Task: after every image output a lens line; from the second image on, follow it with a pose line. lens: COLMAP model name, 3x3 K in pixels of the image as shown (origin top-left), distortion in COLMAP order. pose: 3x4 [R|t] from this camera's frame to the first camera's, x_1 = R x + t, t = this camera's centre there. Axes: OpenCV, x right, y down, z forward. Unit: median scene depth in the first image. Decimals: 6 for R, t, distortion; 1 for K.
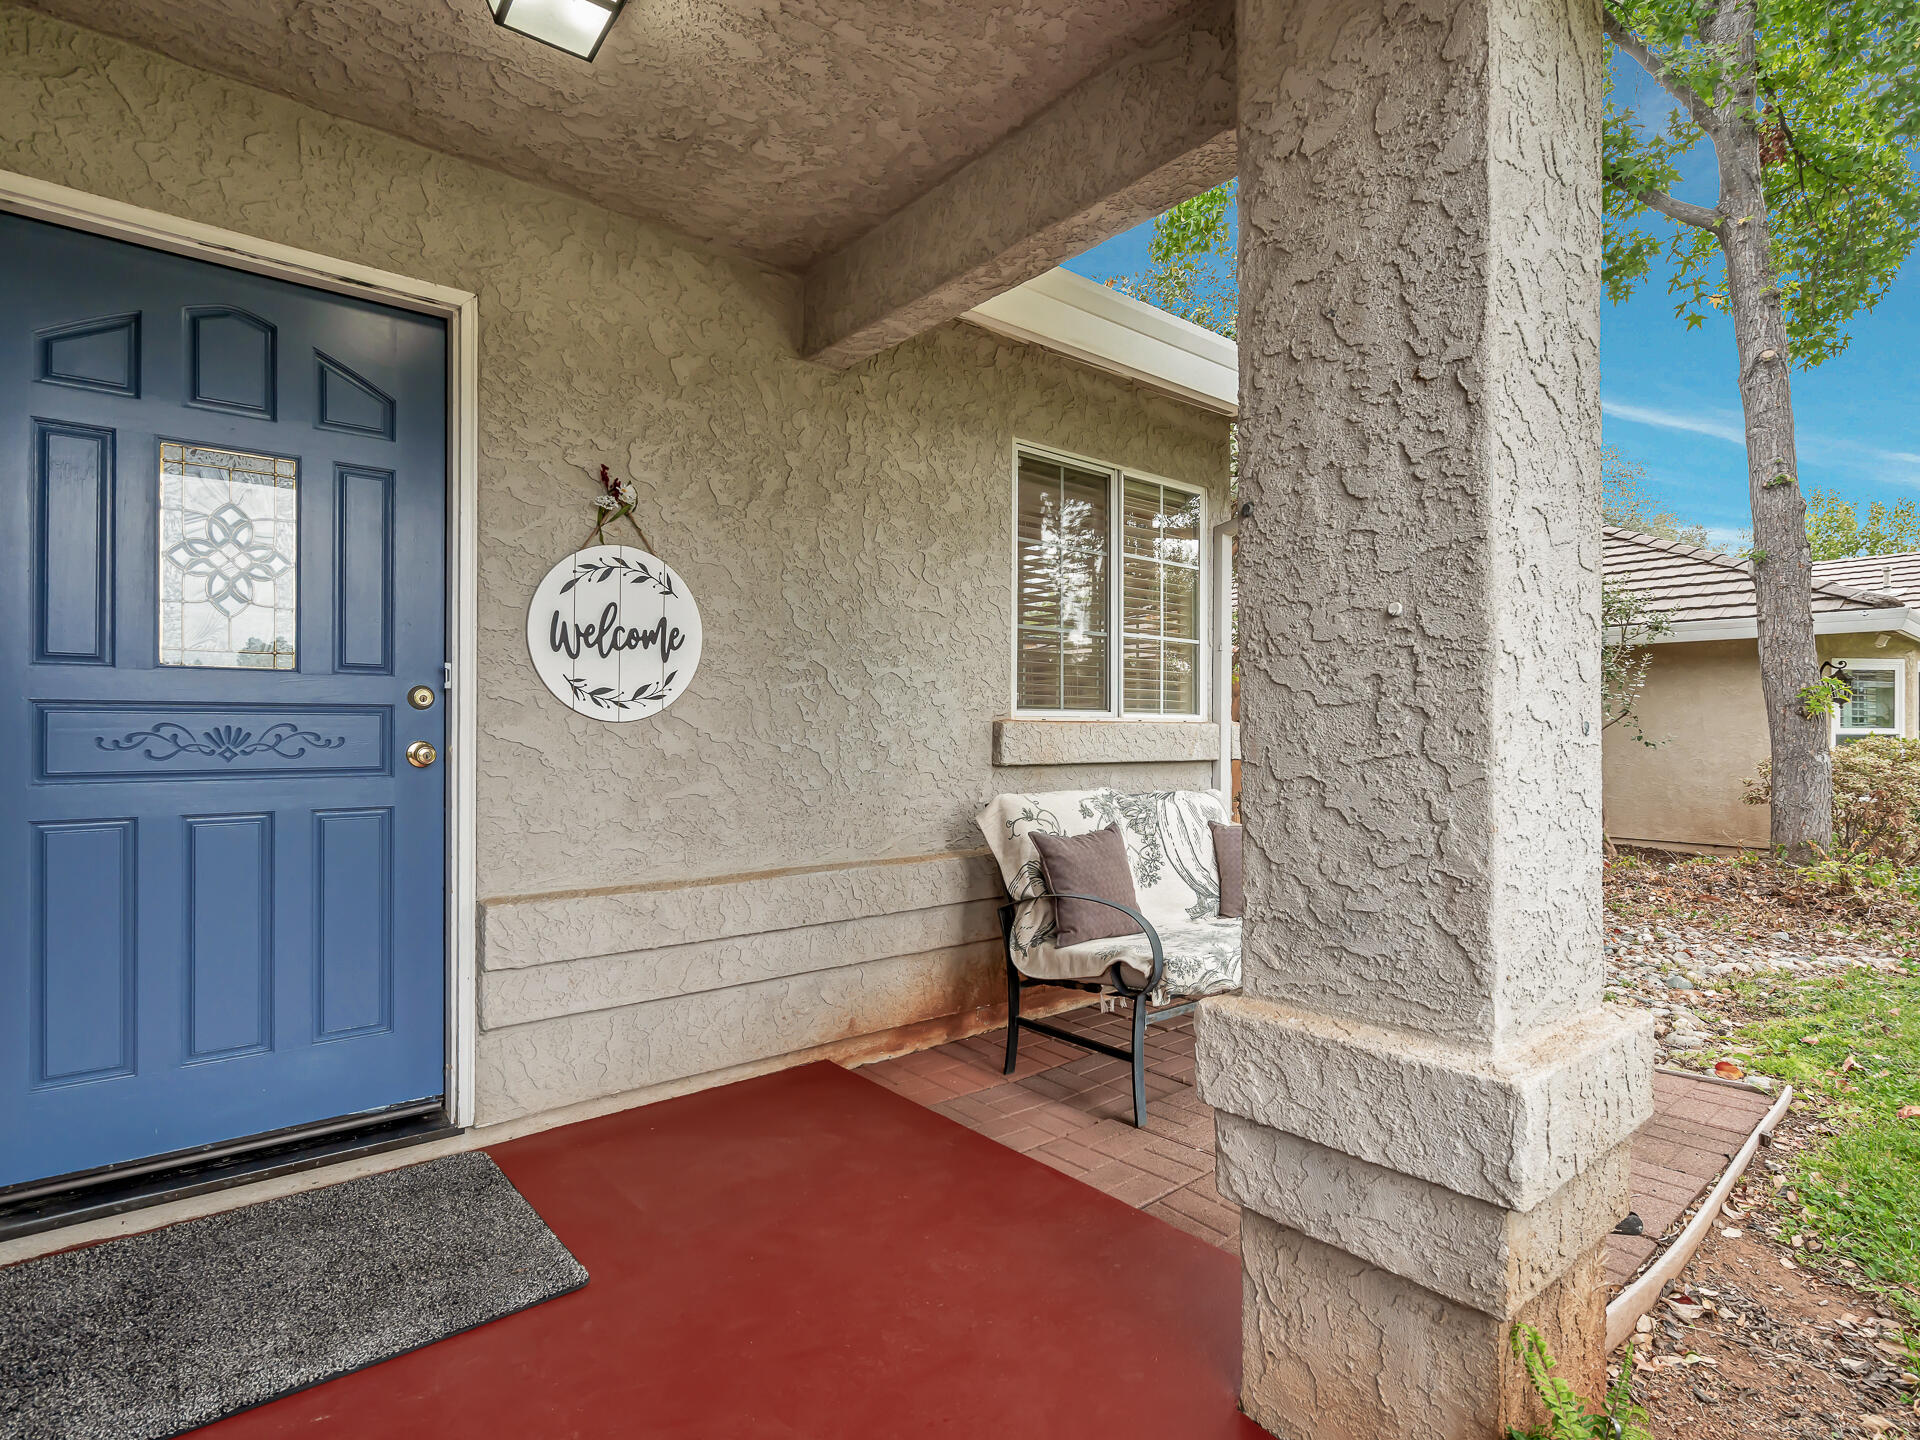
lens RADIAL K [[980.1, 0, 965.9], [0, 980.1, 725.2], [0, 0, 1]] dist [-0.010661, 0.004977]
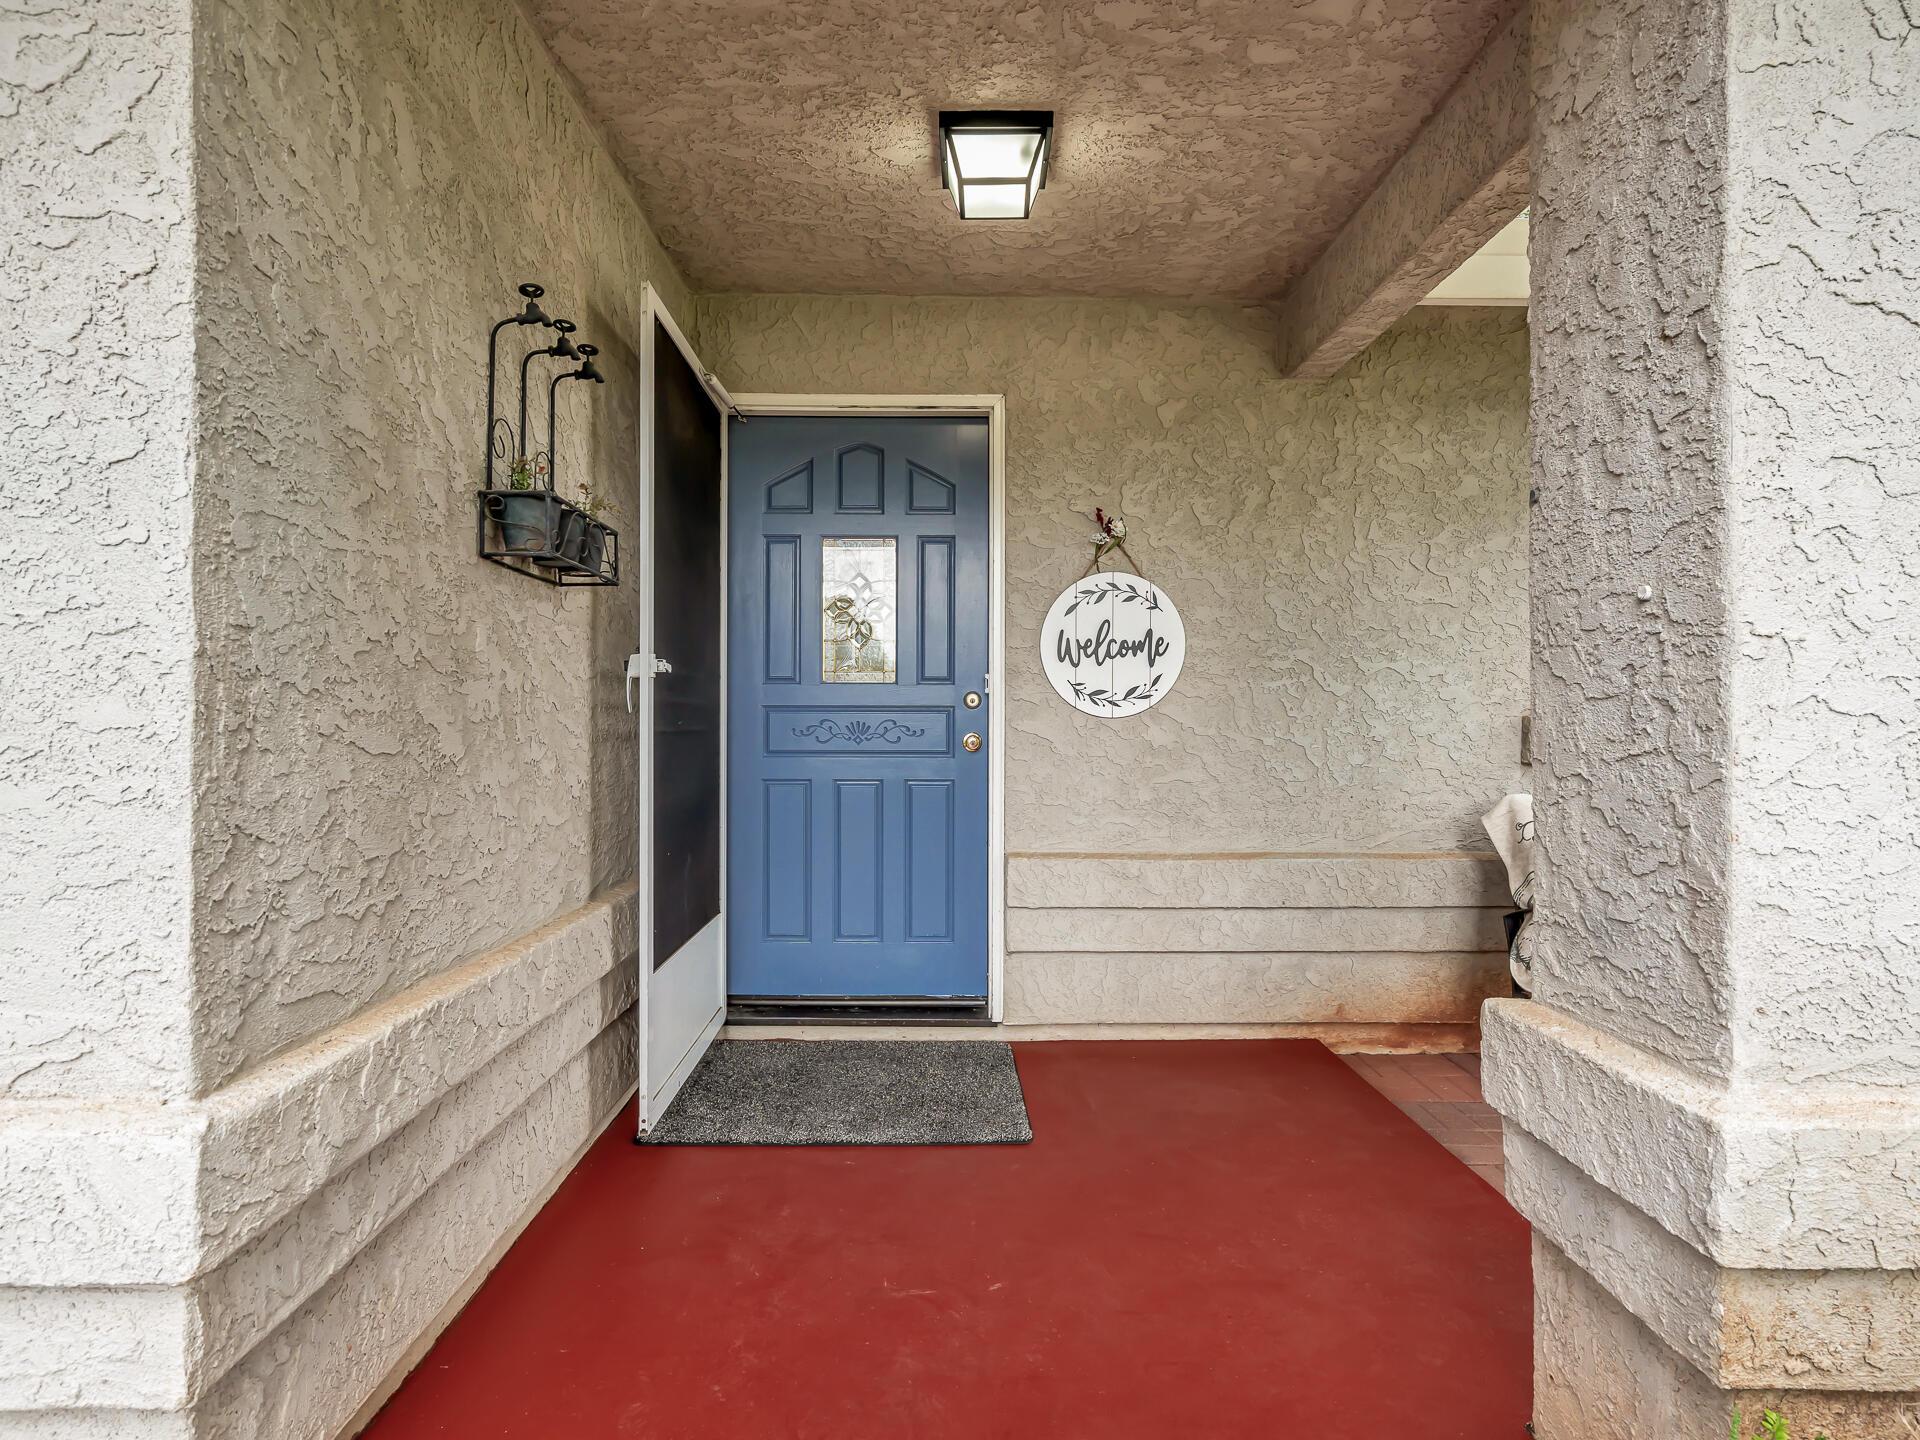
lens RADIAL K [[980.1, 0, 965.9], [0, 980.1, 725.2], [0, 0, 1]] dist [-0.010661, 0.004977]
pose [[0.775992, 0.001979, -0.630739, 0.302919], [0.001075, 0.999989, 0.004459, 0.000270], [0.630741, -0.004138, 0.775982, -0.064138]]
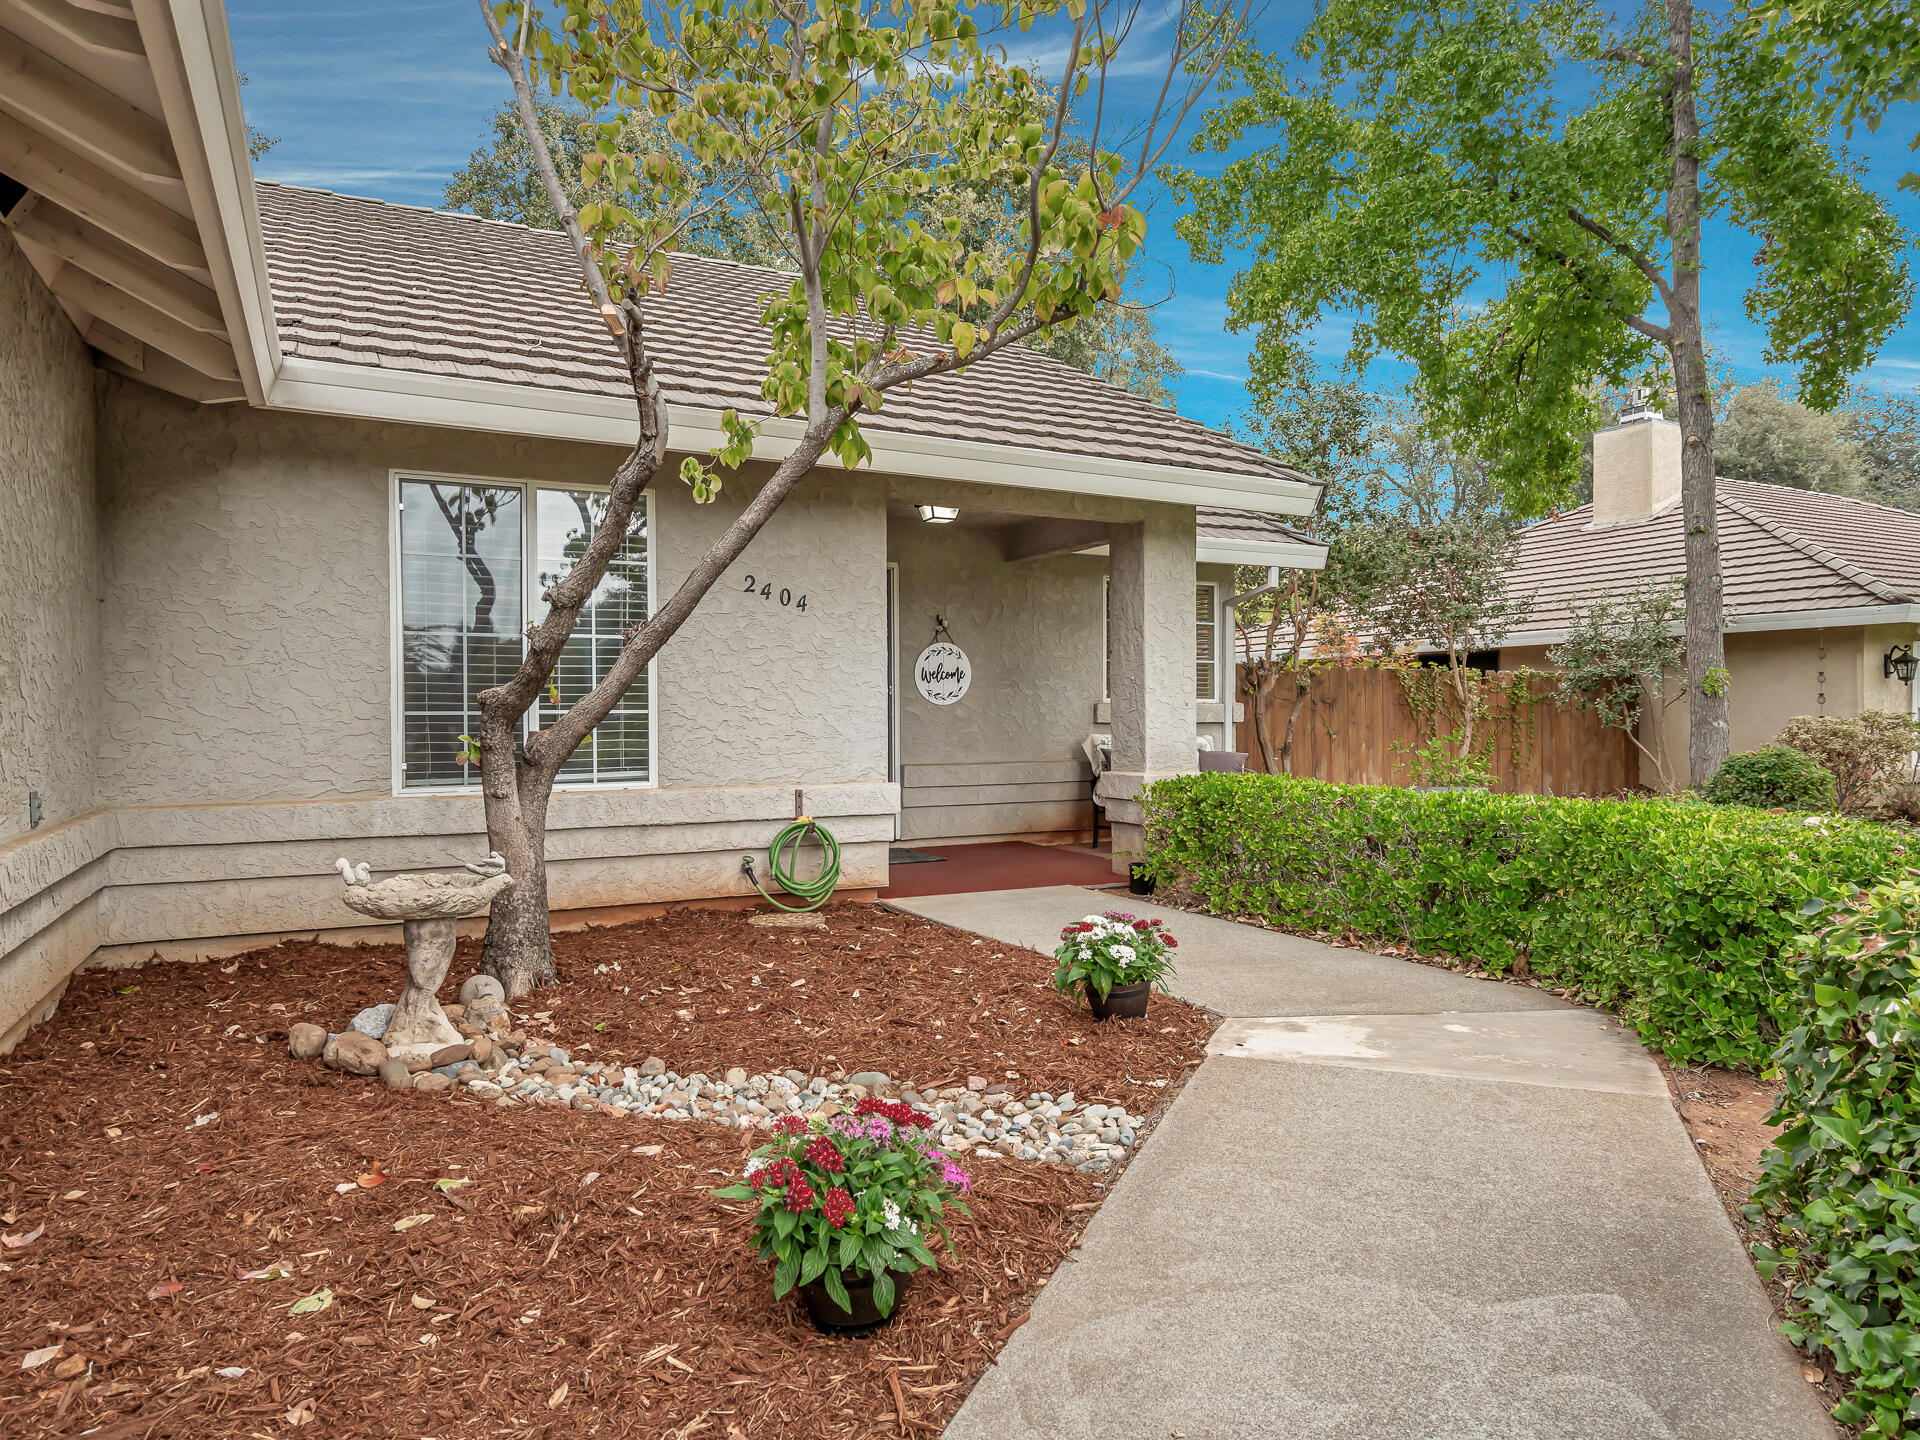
lens RADIAL K [[1065.0, 0, 960.0], [0, 1065.0, 720.0], [0, 0, 1]] dist [-0.000065, -0.000003]
pose [[0.969718, -0.005012, -0.244177, 0.494205], [0.007764, 0.999917, 0.010308, 0.009456], [0.244105, -0.011891, 0.969676, -2.199338]]
